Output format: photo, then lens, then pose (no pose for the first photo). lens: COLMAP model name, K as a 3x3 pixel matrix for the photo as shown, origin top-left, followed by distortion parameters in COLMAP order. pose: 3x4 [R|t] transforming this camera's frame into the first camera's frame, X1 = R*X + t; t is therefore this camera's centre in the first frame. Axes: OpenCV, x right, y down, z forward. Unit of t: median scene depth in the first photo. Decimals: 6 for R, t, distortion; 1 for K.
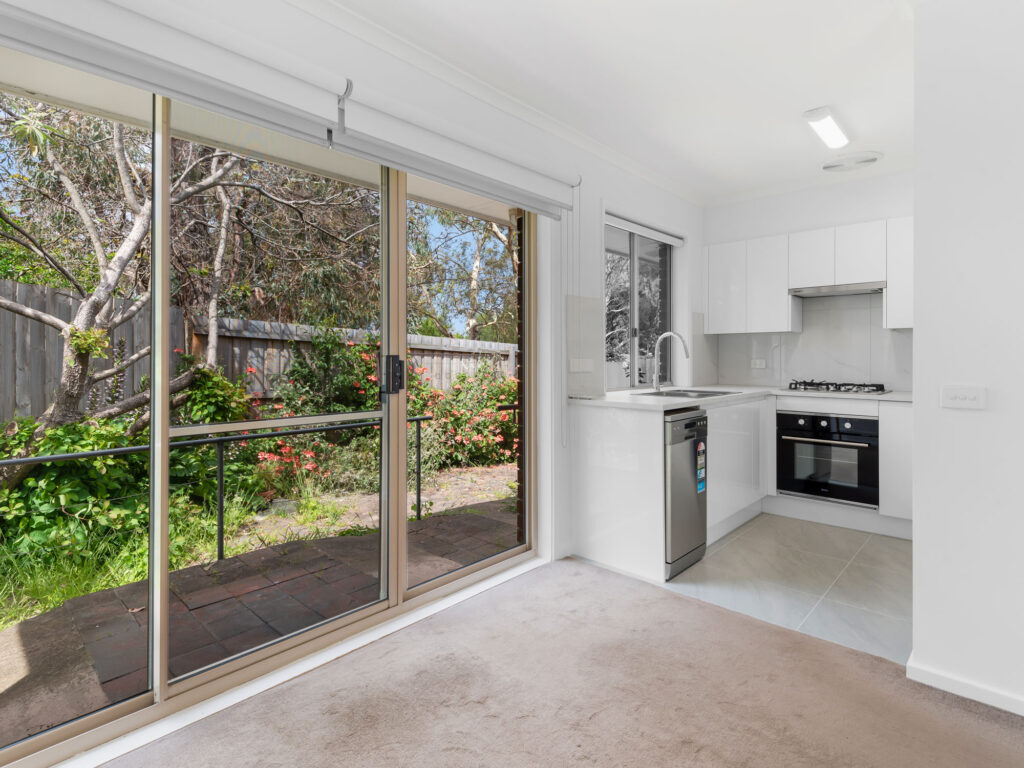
lens RADIAL K [[476.9, 0, 473.9], [0, 476.9, 363.5], [0, 0, 1]] dist [-0.002967, -0.000698]
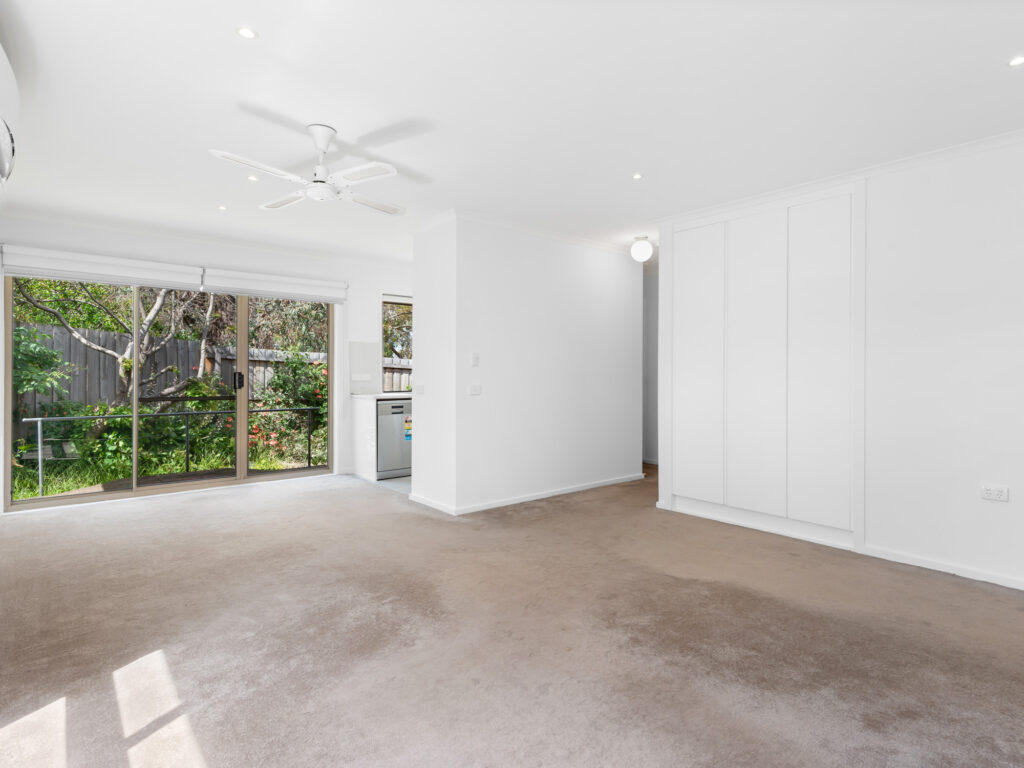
lens RADIAL K [[511.2, 0, 511.8], [0, 511.2, 378.9], [0, 0, 1]] dist [0.001710, 0.000380]
pose [[0.993314, 0.006093, -0.115279, 0.998577], [-0.006107, 0.999981, 0.000231, 0.004456], [0.115279, 0.000474, 0.993333, -0.926667]]
